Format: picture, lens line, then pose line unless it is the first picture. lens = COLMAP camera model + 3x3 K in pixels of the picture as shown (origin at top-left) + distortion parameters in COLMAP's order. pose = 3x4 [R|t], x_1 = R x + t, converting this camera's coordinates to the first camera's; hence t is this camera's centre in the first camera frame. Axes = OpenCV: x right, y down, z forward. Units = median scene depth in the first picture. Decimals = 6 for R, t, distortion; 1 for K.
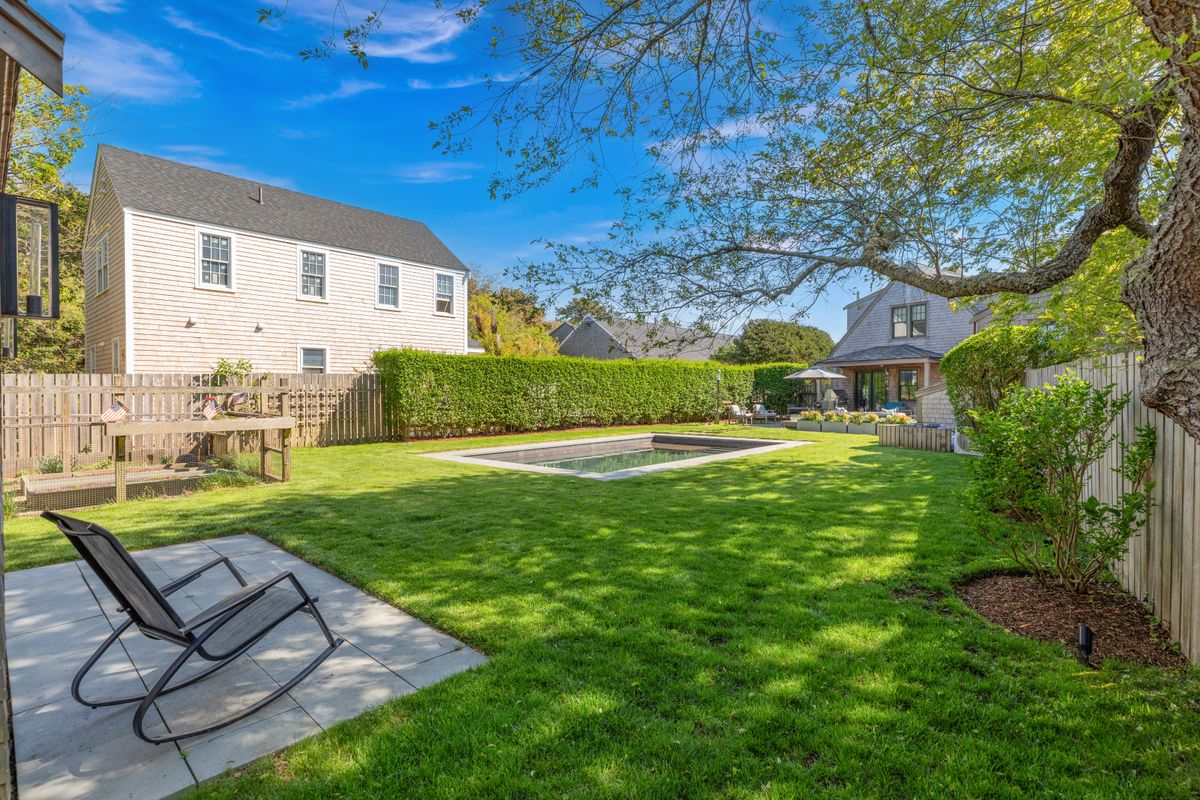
lens RADIAL K [[584.3, 0, 599.6], [0, 584.3, 397.0], [0, 0, 1]] dist [0.000317, 0.000017]
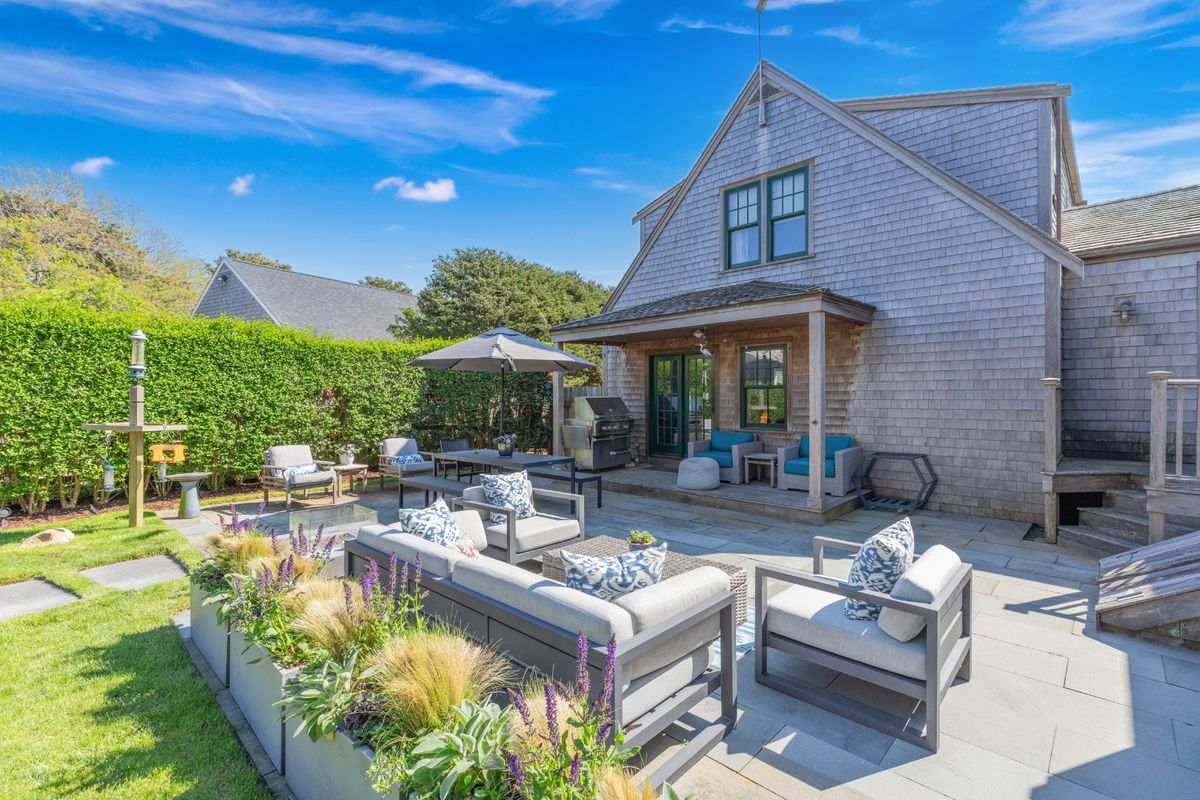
lens RADIAL K [[557.4, 0, 602.9], [0, 557.4, 398.4], [0, 0, 1]] dist [0.002979, 0.000714]
pose [[0.975954, -0.006088, 0.217889, 0.342276], [0.007439, 0.999958, -0.005381, -0.010183], [-0.217847, 0.006872, 0.975959, 0.660592]]
